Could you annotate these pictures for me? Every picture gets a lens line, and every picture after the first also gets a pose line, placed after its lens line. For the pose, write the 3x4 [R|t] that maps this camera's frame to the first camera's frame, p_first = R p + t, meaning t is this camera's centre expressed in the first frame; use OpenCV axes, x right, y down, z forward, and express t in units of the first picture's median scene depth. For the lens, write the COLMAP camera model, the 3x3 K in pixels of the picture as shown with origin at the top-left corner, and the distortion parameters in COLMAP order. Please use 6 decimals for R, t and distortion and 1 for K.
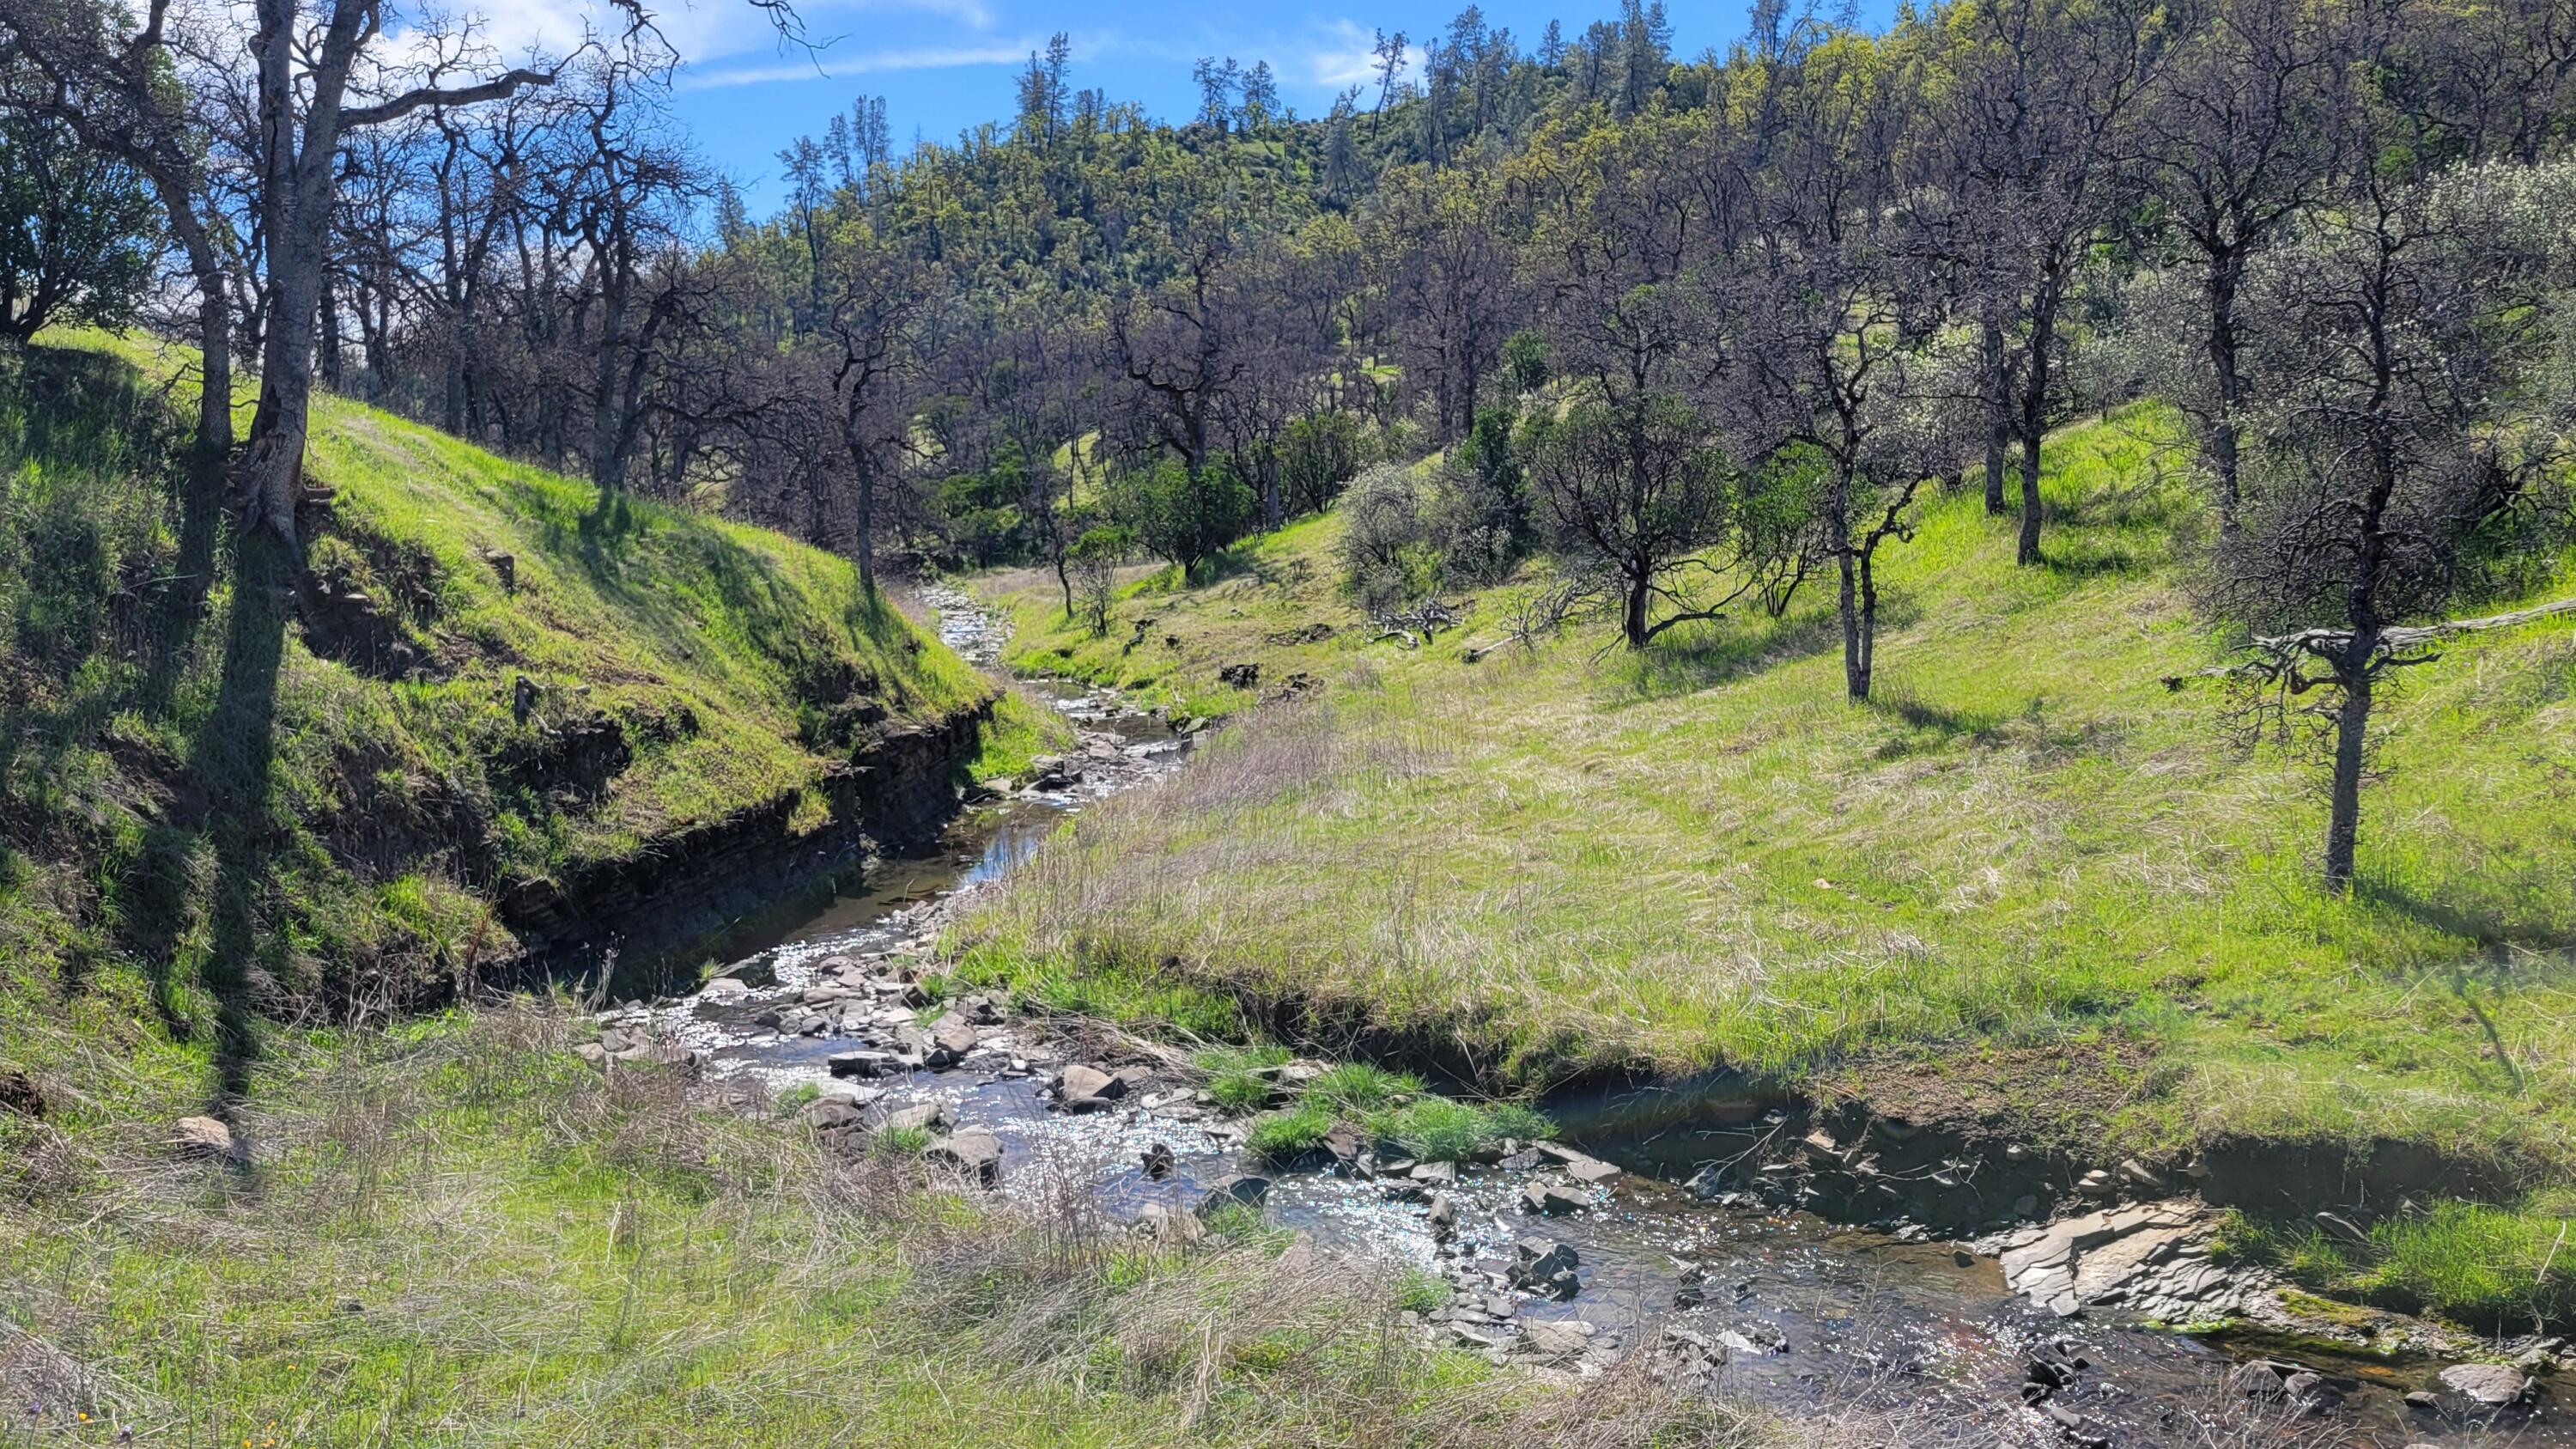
lens RADIAL K [[2267.2, 0, 1288.0], [0, 2267.2, 724.5], [0, 0, 1]] dist [0.091396, -0.004479]
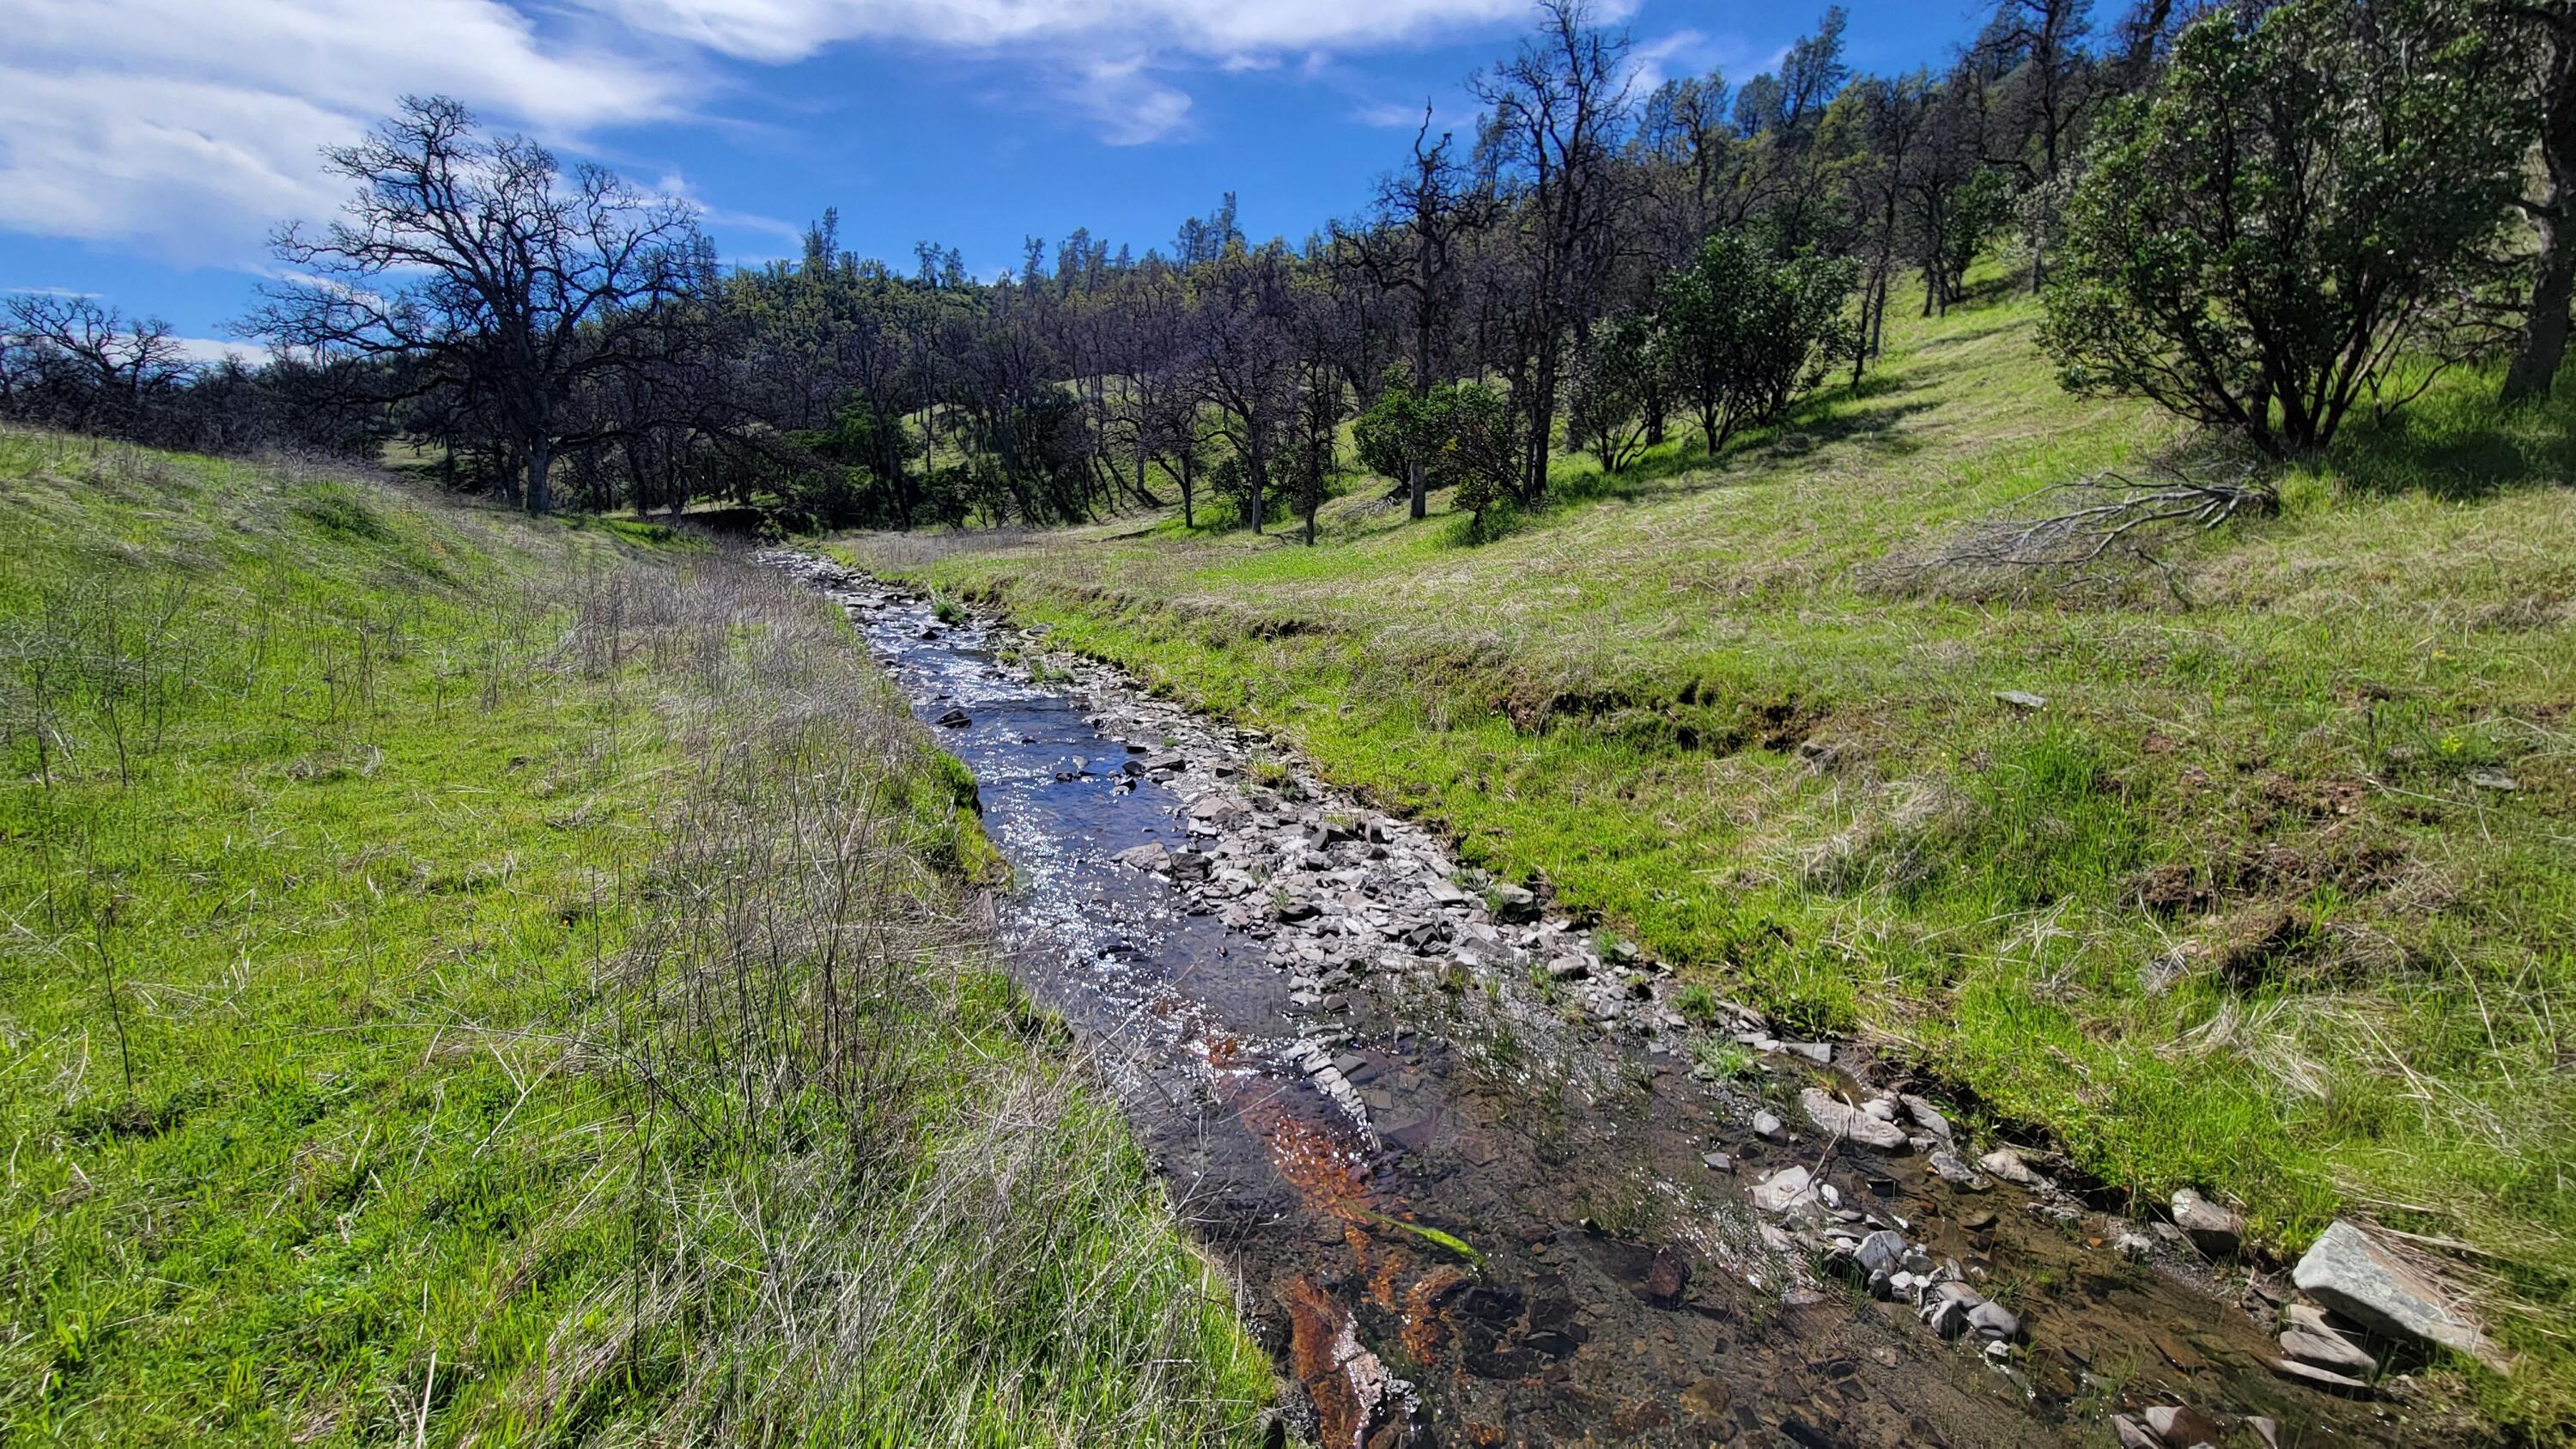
lens RADIAL K [[1000.8, 0, 1288.0], [0, 1000.8, 724.5], [0, 0, 1]] dist [-0.000009, -0.000017]
pose [[0.945360, -0.018655, 0.325494, -0.087708], [-0.015991, 0.994507, 0.103442, -0.032438], [-0.325636, -0.102995, 0.939869, 0.509714]]
